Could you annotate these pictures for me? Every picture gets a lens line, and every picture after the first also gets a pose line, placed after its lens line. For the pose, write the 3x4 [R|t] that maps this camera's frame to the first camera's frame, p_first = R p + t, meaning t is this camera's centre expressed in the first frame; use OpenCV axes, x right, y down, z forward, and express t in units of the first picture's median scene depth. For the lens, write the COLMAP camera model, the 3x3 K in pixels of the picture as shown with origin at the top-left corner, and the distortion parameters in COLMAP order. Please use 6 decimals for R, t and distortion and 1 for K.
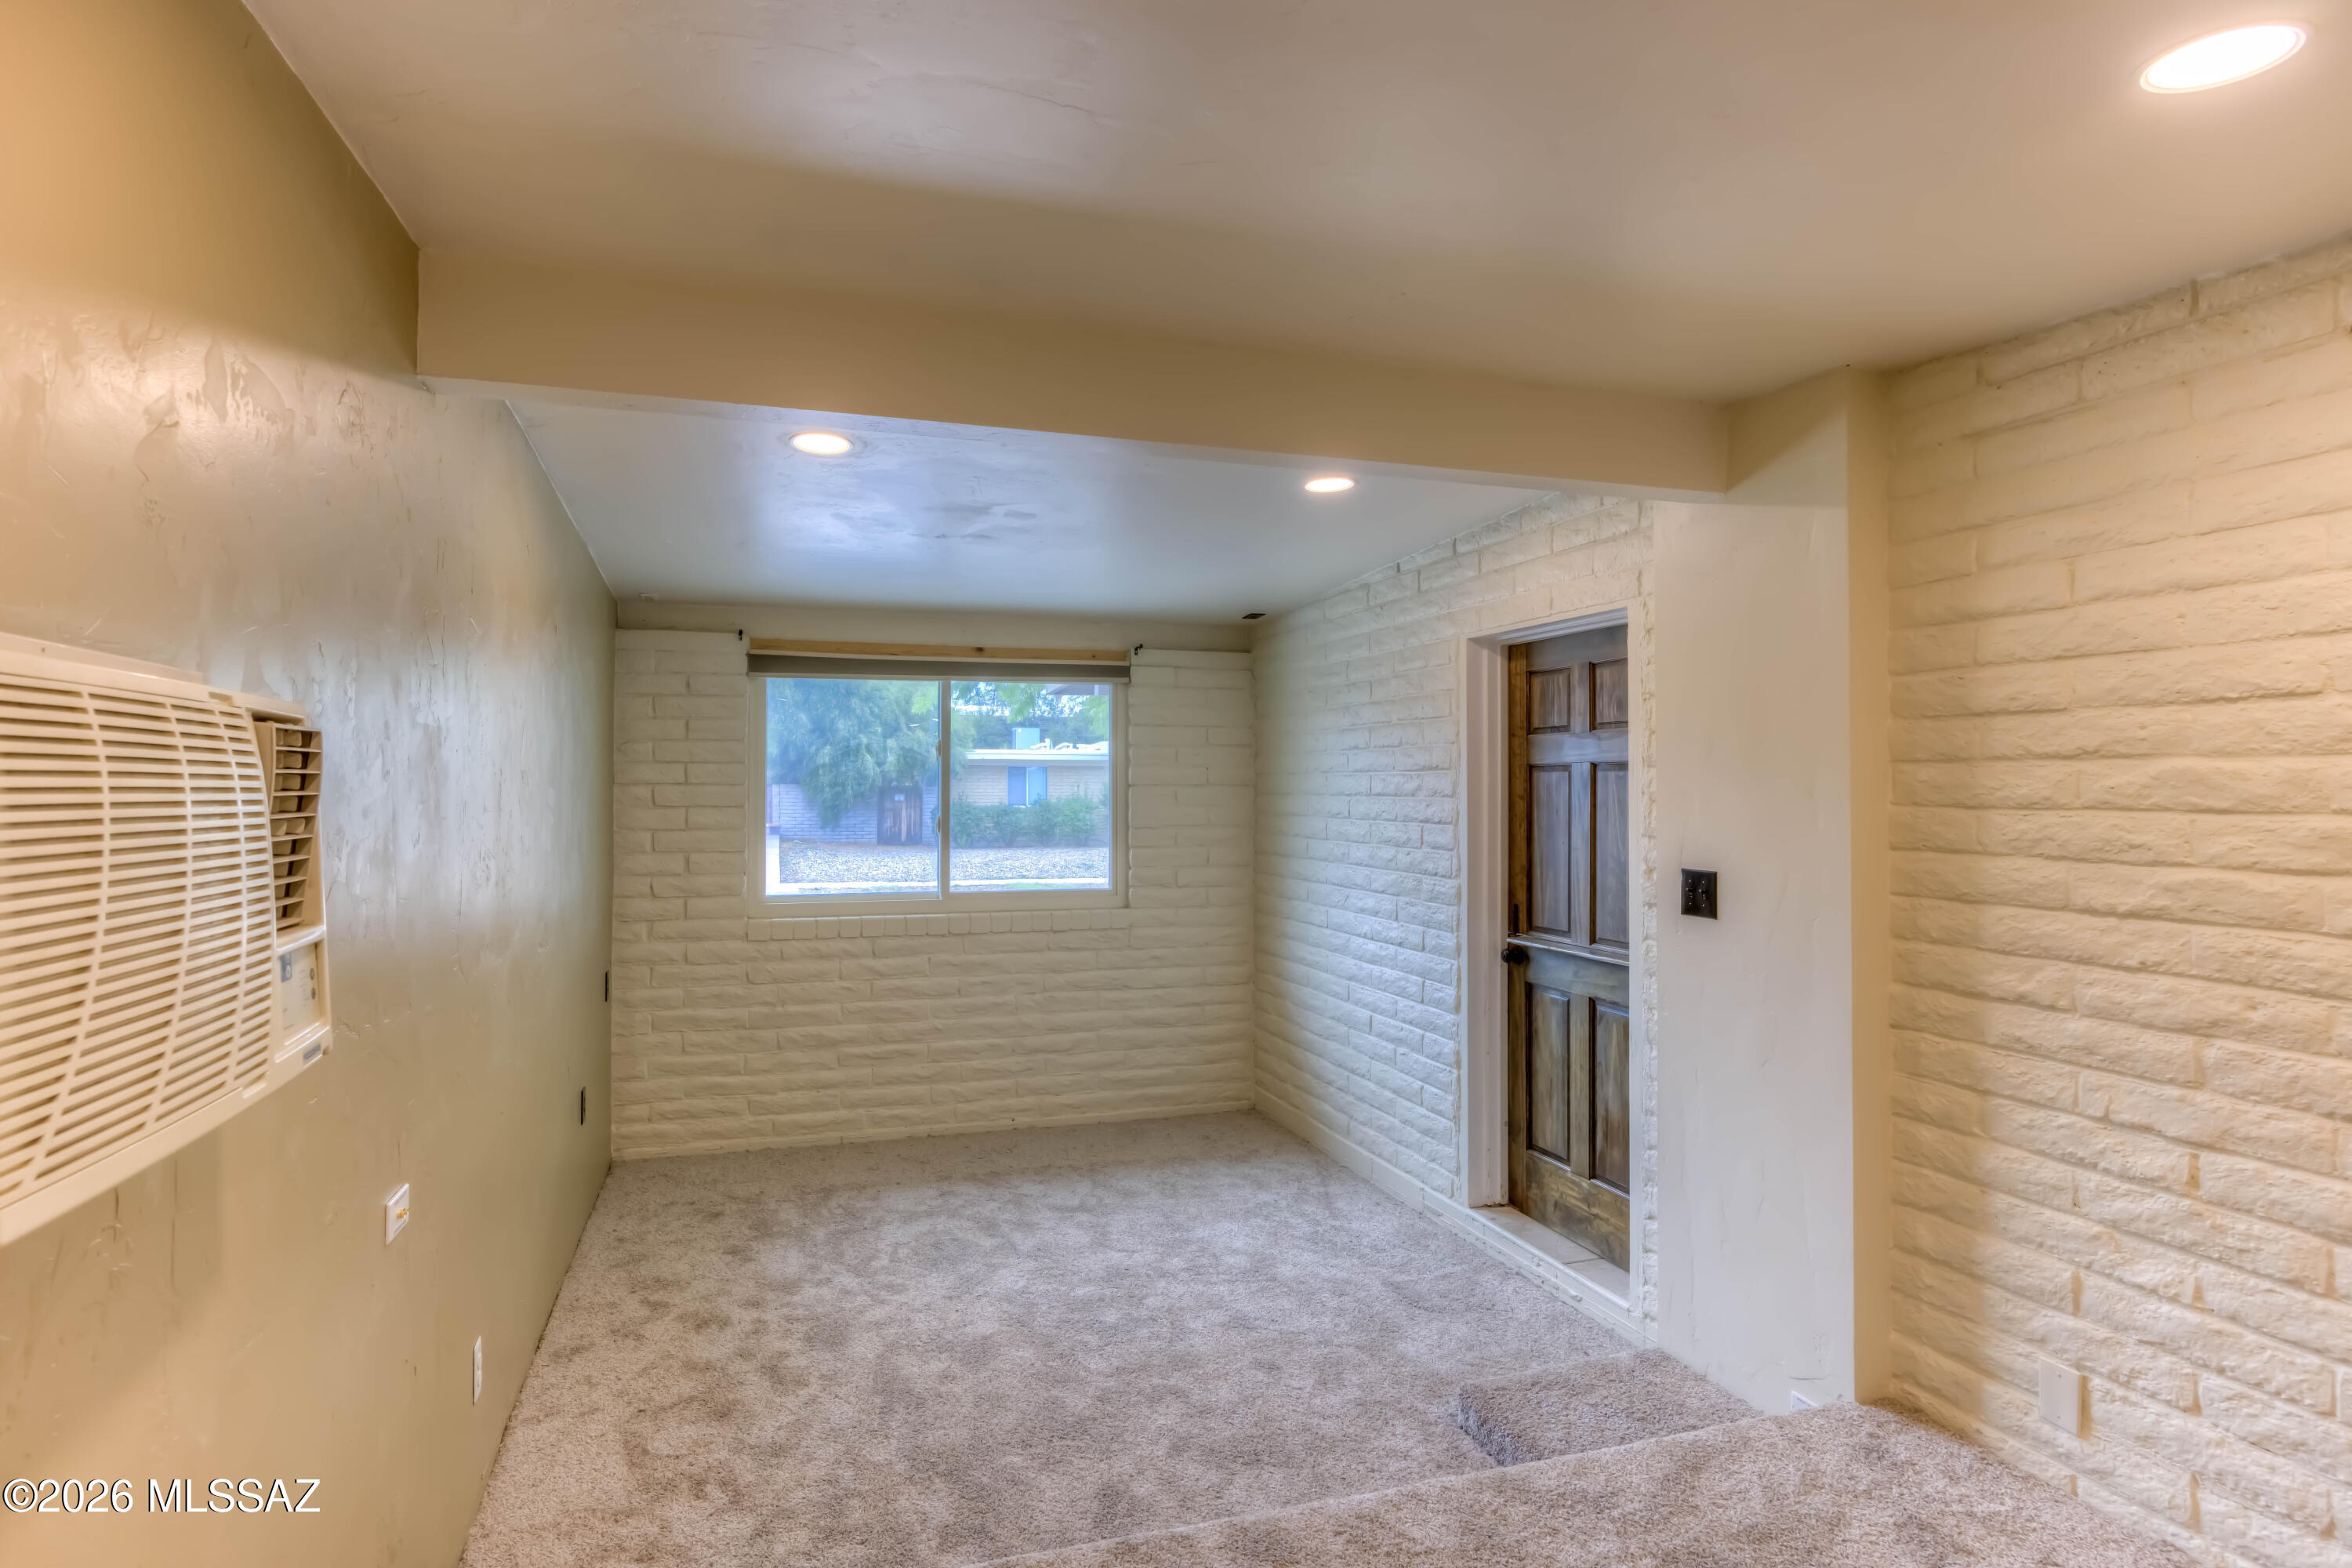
lens RADIAL K [[1220.3, 0, 1176.0], [0, 1220.3, 784.0], [0, 0, 1]] dist [-0.025247, 0.011546]
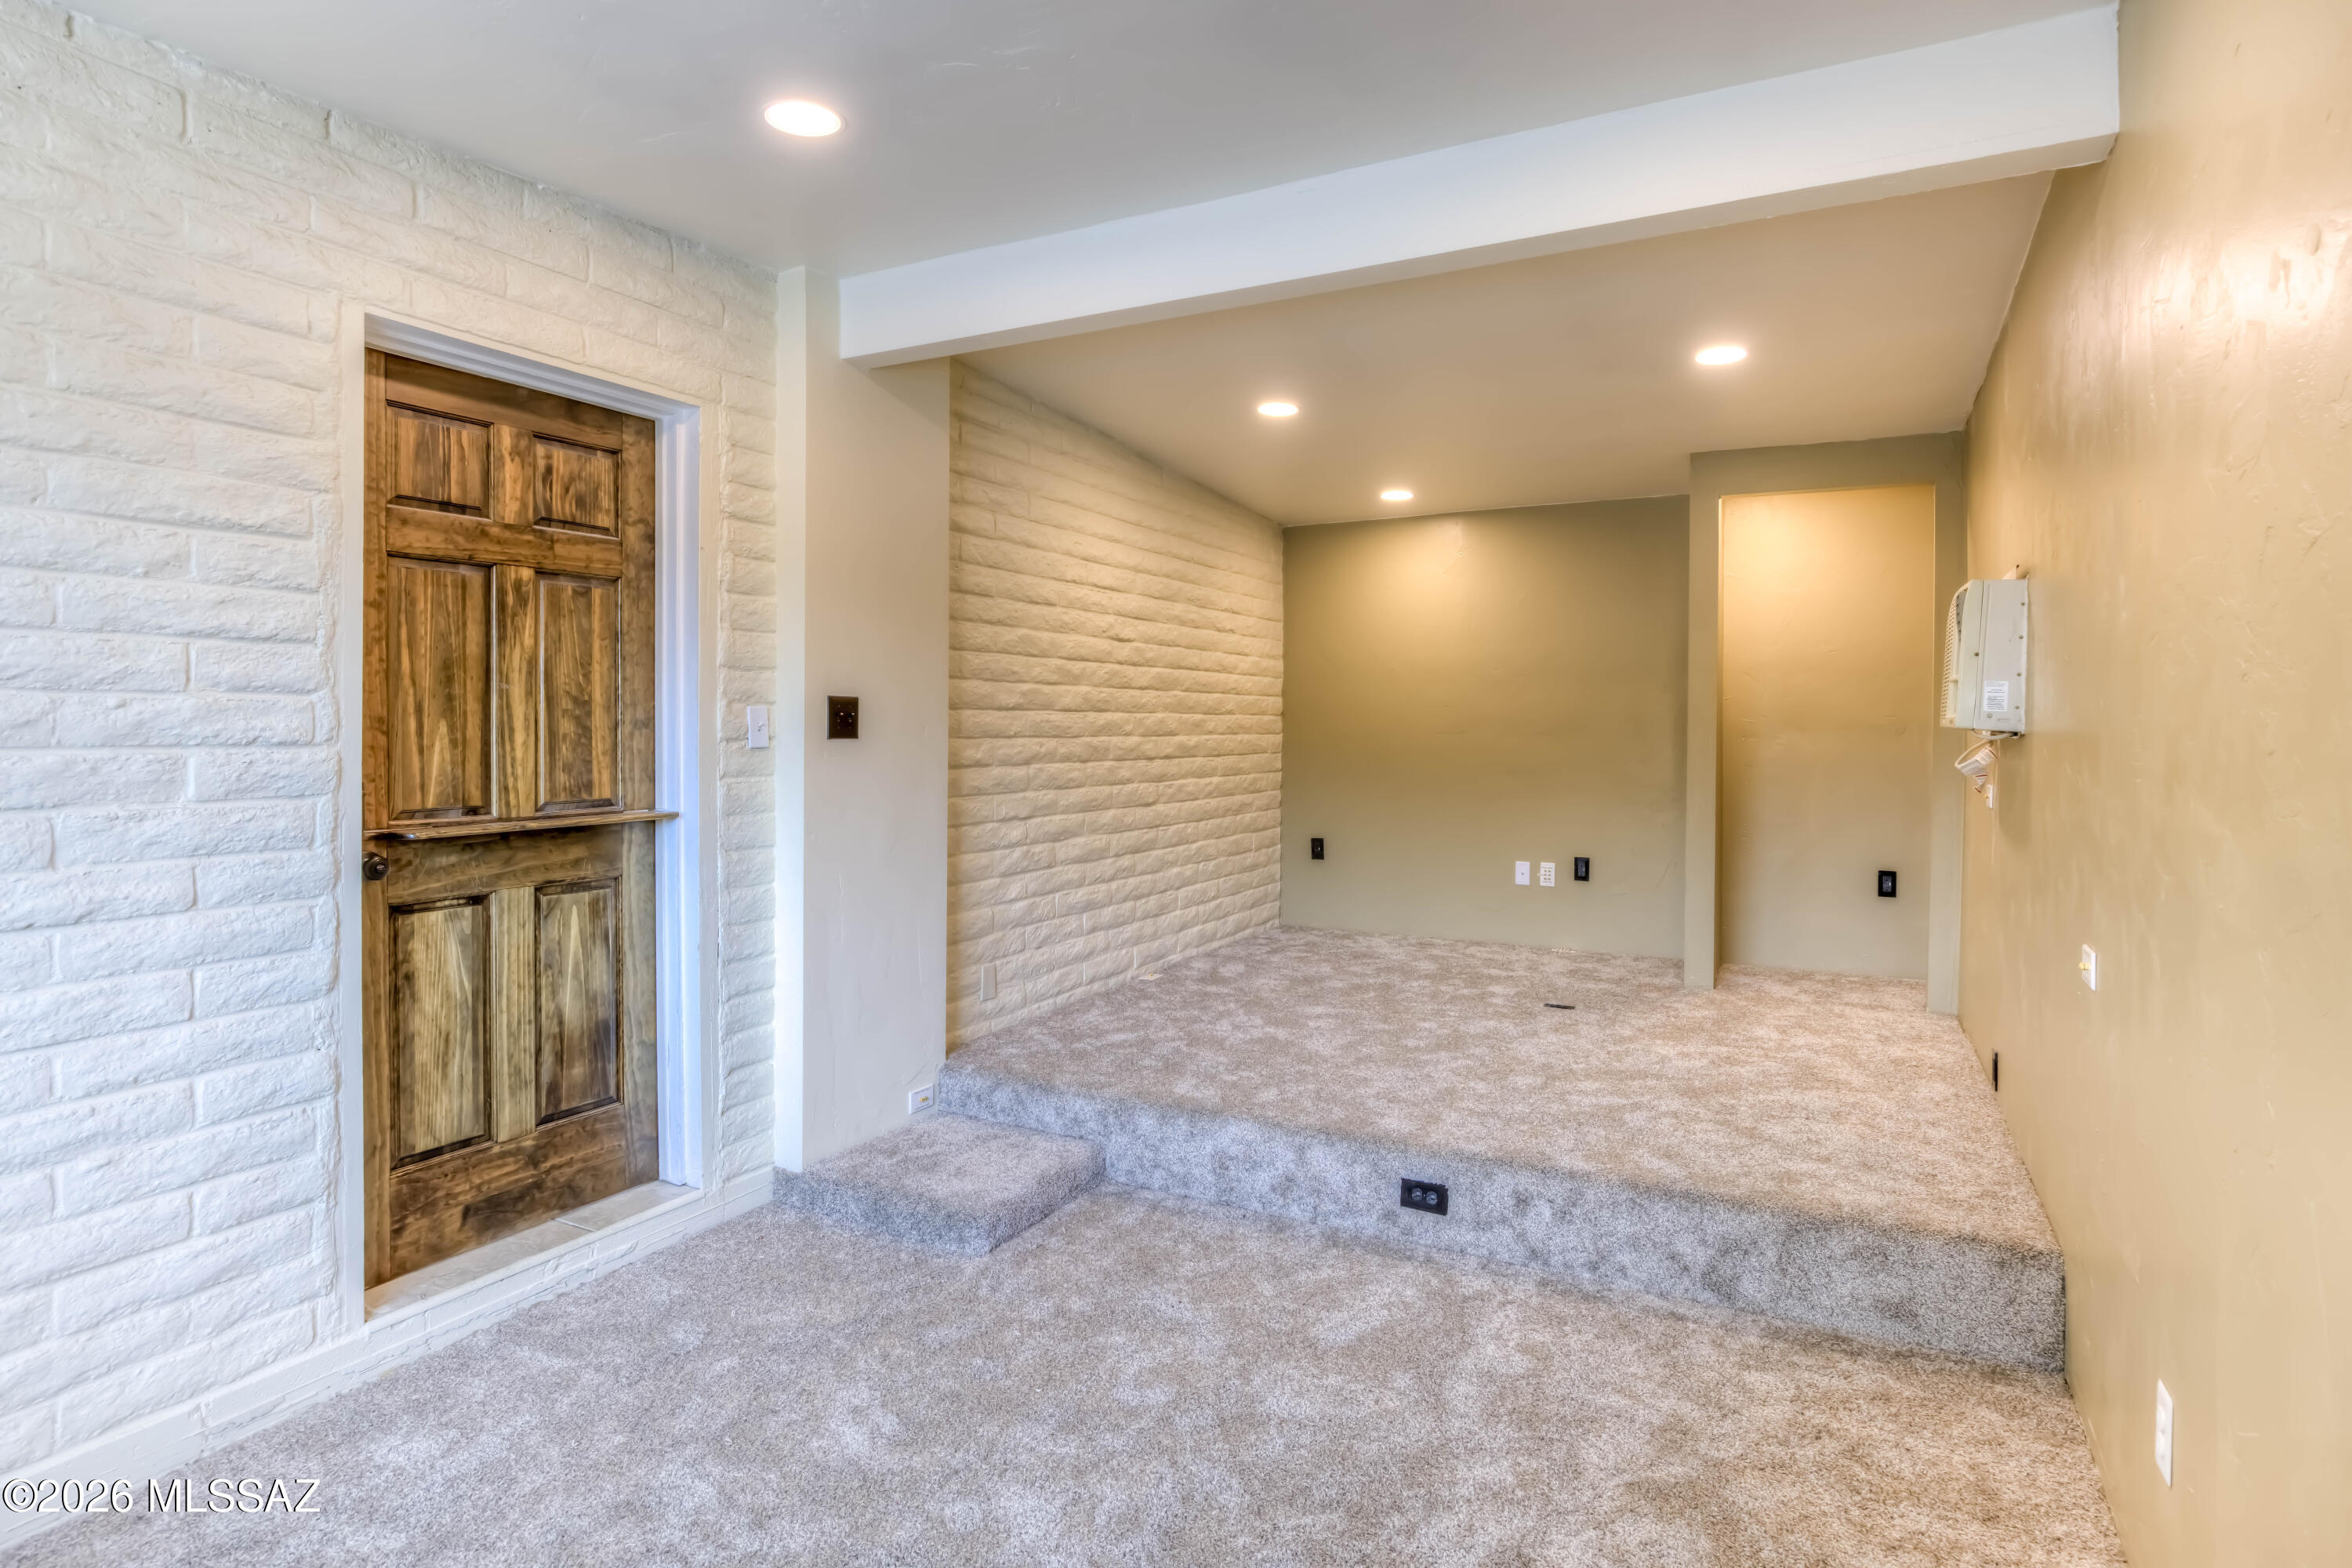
lens RADIAL K [[1222.0, 0, 1147.3], [0, 1222.0, 731.8], [0, 0, 1]] dist [-0.025446, 0.000172]
pose [[-0.664228, -0.013909, 0.747400, -0.786386], [-0.009592, 0.999903, 0.010082, 0.121270], [-0.747468, -0.000472, -0.664297, 2.081721]]
